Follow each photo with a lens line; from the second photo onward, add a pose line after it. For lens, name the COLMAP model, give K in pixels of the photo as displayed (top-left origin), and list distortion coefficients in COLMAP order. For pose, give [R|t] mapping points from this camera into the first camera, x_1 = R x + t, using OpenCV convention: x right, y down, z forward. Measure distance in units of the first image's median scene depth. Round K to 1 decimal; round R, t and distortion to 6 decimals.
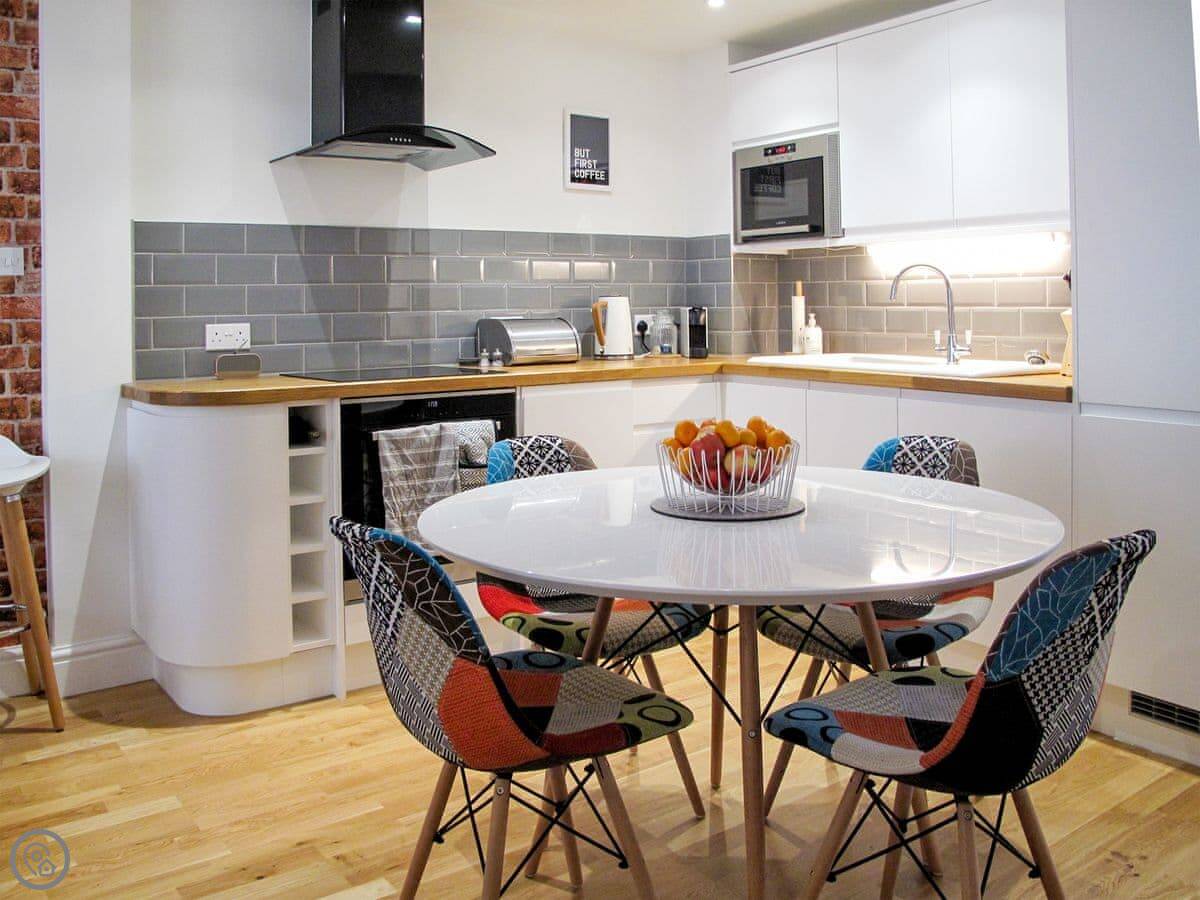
lens RADIAL K [[1109.1, 0, 600.0], [0, 1109.1, 450.0], [0, 0, 1]] dist [-0.176075, 0.151653]
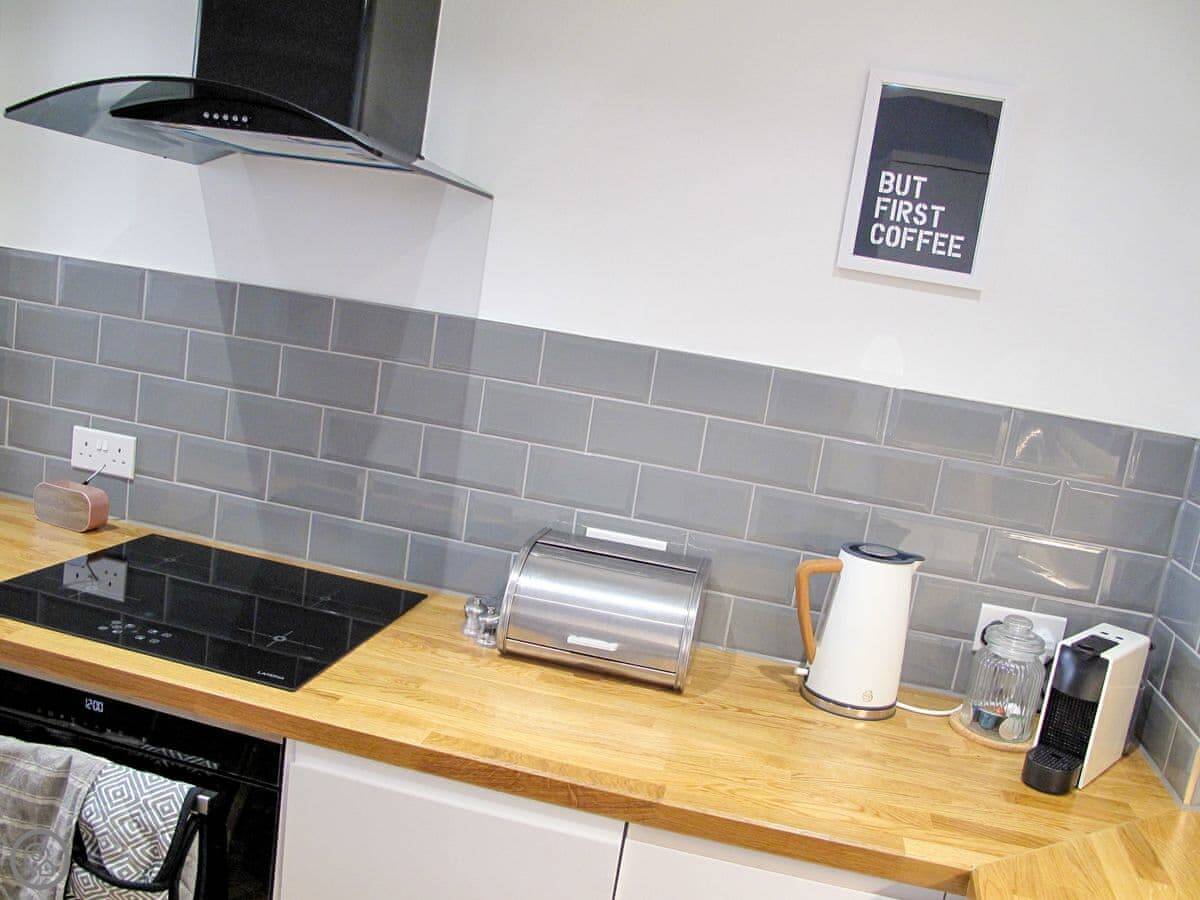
lens RADIAL K [[1109.1, 0, 600.0], [0, 1109.1, 450.0], [0, 0, 1]] dist [-0.176075, 0.151653]
pose [[0.652559, 0.209656, -0.728156, 0.236778], [-0.247890, 0.967150, 0.056314, -0.184887], [0.716043, 0.143754, 0.683094, 0.711467]]
